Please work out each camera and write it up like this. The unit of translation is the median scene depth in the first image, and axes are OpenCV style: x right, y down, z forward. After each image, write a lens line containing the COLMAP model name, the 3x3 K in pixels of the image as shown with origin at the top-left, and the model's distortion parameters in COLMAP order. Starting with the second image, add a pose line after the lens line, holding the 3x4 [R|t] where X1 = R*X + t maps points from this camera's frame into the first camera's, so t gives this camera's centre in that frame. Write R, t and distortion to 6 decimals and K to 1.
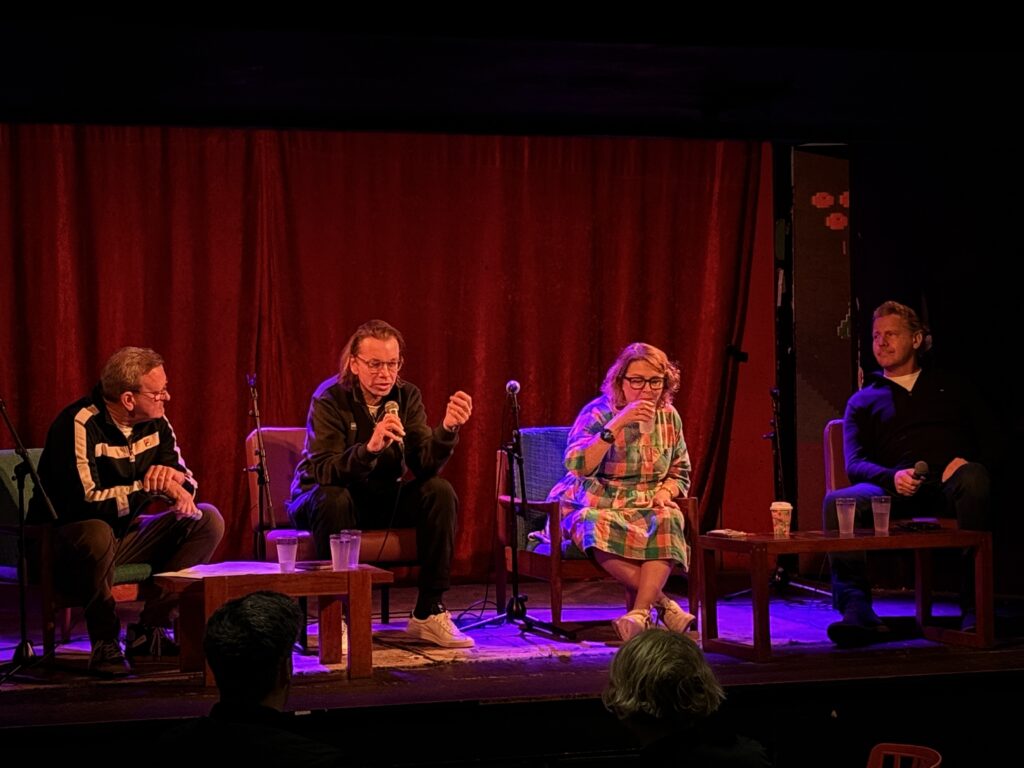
lens RADIAL K [[2391.4, 0, 512.0], [0, 2391.4, 384.0], [0, 0, 1]] dist [-0.016354, 0.120383]
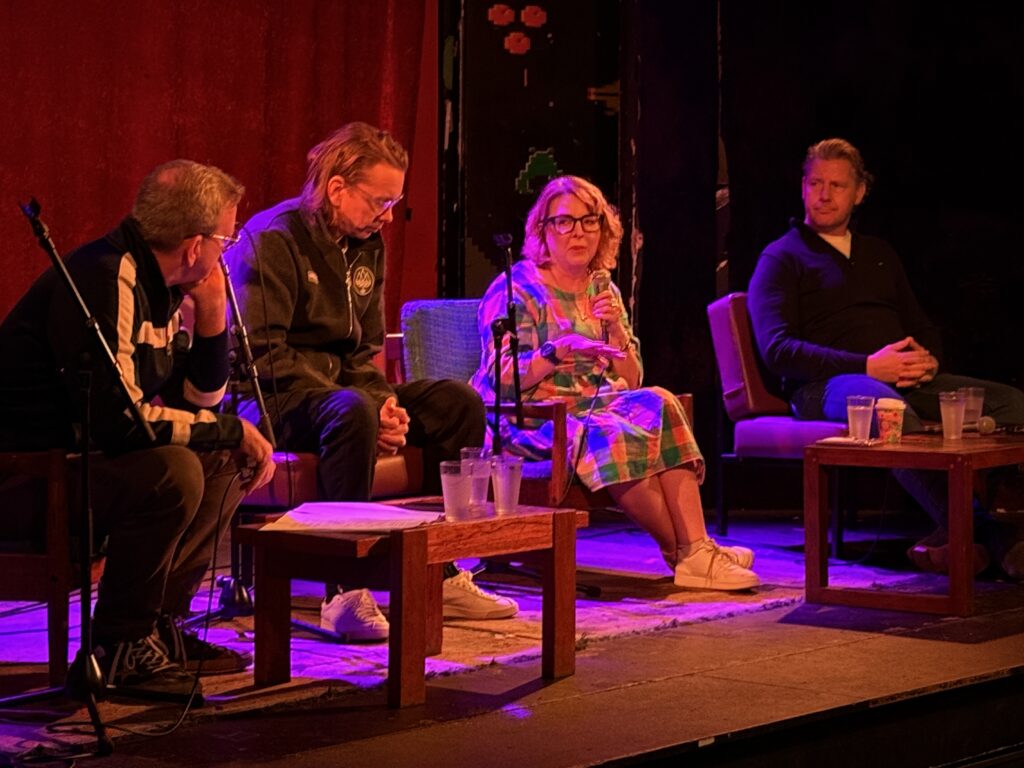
lens RADIAL K [[2536.2, 0, 512.0], [0, 2536.2, 384.0], [0, 0, 1]] dist [-0.007391, 0.098426]
pose [[0.812828, -0.012103, 0.582379, -0.411635], [-0.011872, 0.999232, 0.037336, 0.014634], [-0.582383, -0.037262, 0.812060, 0.379022]]
